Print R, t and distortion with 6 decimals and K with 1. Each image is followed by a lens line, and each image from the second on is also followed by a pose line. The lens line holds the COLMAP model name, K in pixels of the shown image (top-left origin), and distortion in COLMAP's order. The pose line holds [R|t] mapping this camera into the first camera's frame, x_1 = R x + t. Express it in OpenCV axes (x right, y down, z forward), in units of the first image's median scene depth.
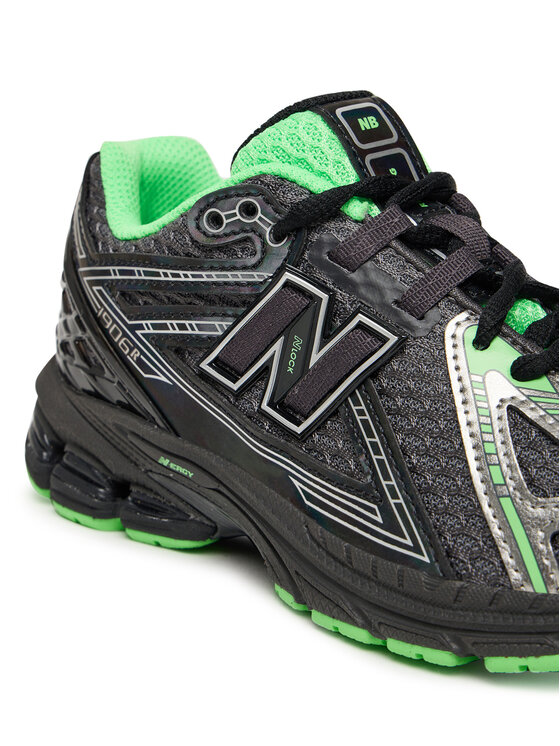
lens RADIAL K [[1722.9, 0, 280.0], [0, 1722.9, 373.0], [0, 0, 1]] dist [-0.069129, -0.111936]
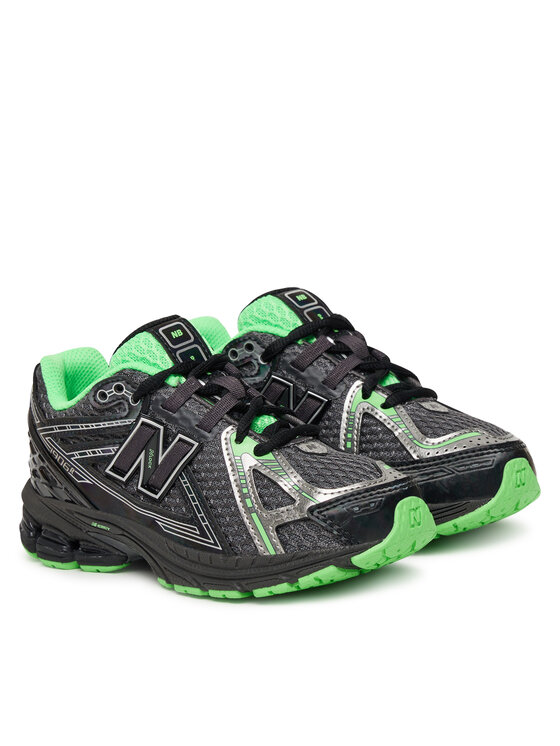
lens RADIAL K [[2188.2, 0, 280.0], [0, 2188.2, 373.0], [0, 0, 1]] dist [0.038854, -0.068529]
pose [[0.990906, -0.134110, -0.010901, 0.191491], [0.133210, 0.989210, -0.060987, 0.063261], [0.018962, 0.058981, 0.998079, -1.467340]]
